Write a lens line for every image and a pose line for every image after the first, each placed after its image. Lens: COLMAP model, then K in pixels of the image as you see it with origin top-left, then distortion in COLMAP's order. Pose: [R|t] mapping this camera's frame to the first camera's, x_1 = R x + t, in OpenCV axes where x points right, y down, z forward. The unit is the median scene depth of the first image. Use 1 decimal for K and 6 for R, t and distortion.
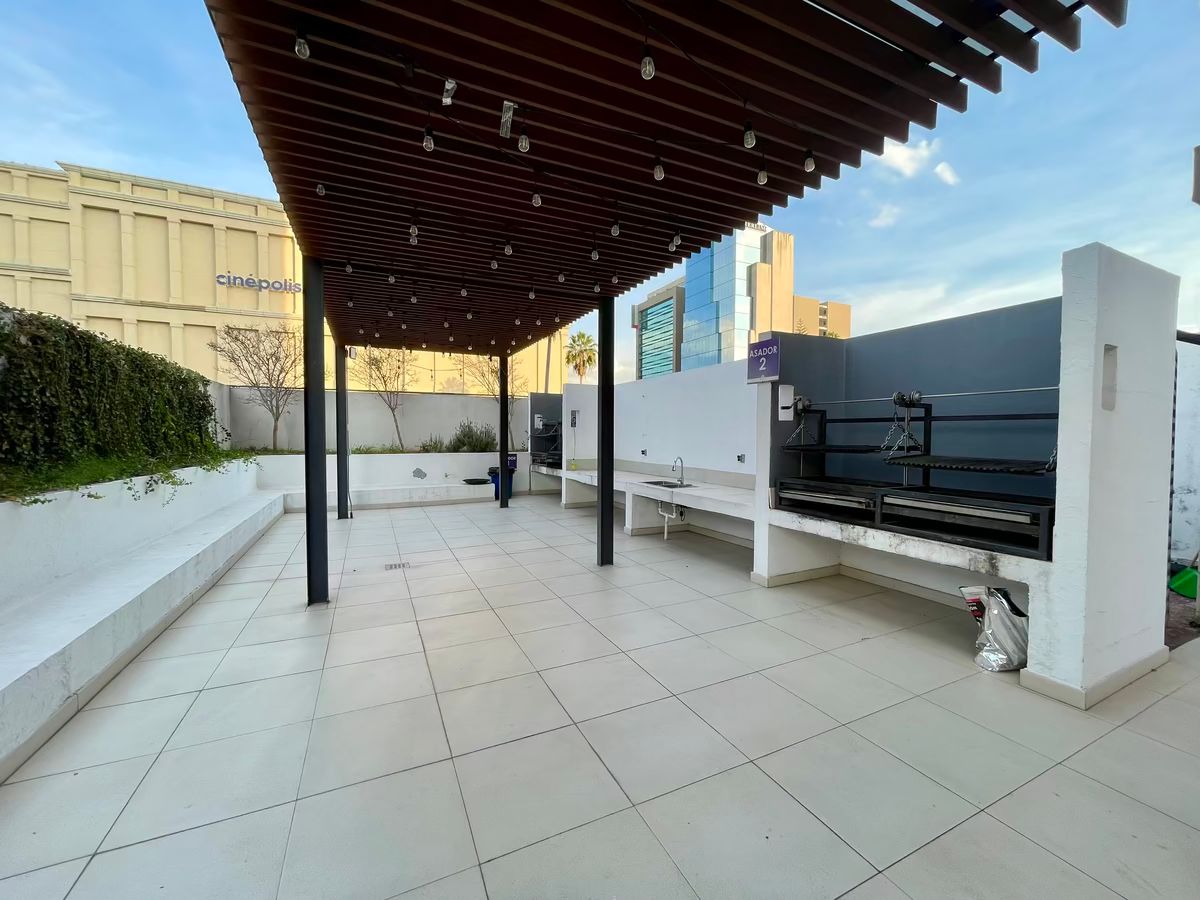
lens RADIAL K [[482.9, 0, 599.8], [0, 482.9, 453.6], [0, 0, 1]] dist [0.002175, 0.000012]
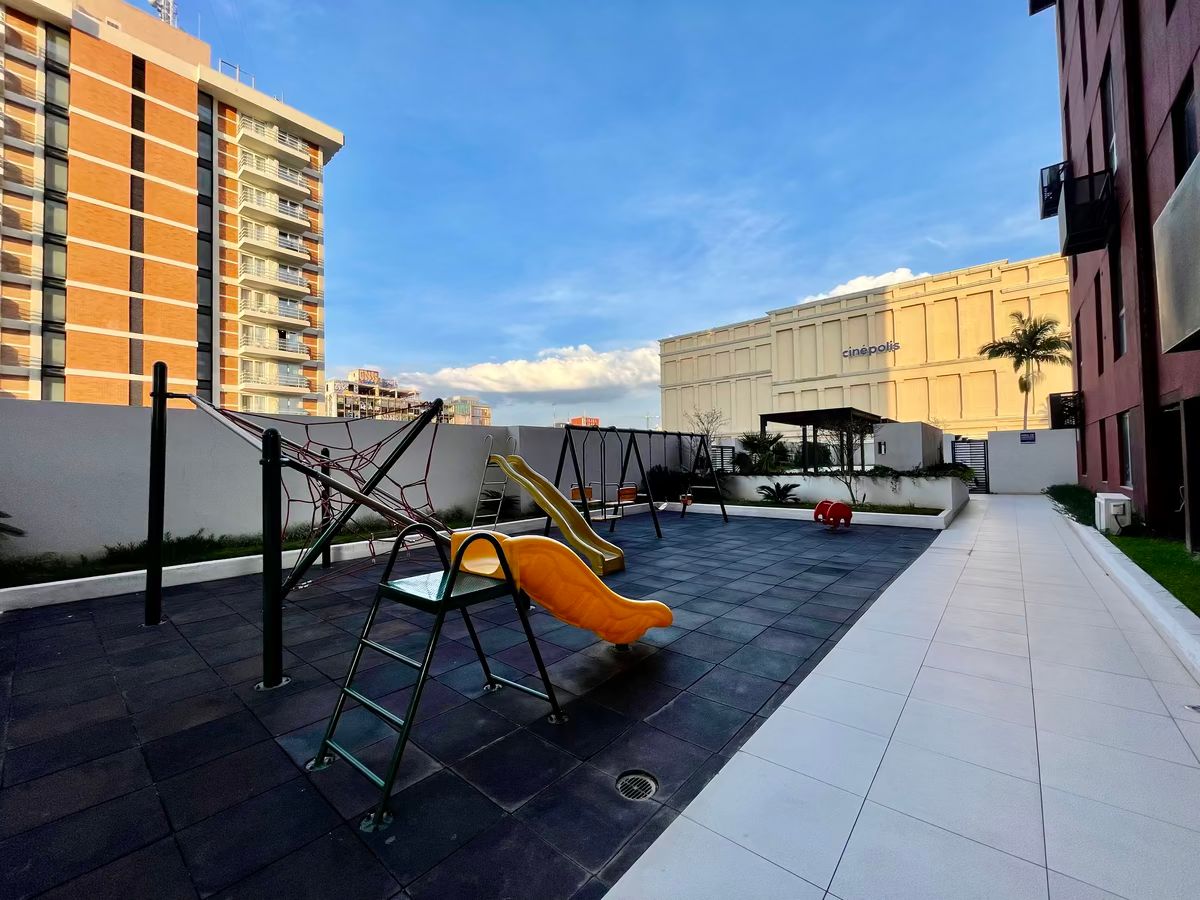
lens RADIAL K [[482.9, 0, 602.5], [0, 482.9, 452.2], [0, 0, 1]] dist [0.002175, 0.000012]
pose [[0.411259, -0.042245, -0.910539, 0.243205], [-0.005849, 0.998783, -0.048980, 0.015379], [0.911500, 0.025469, 0.410511, -0.274948]]
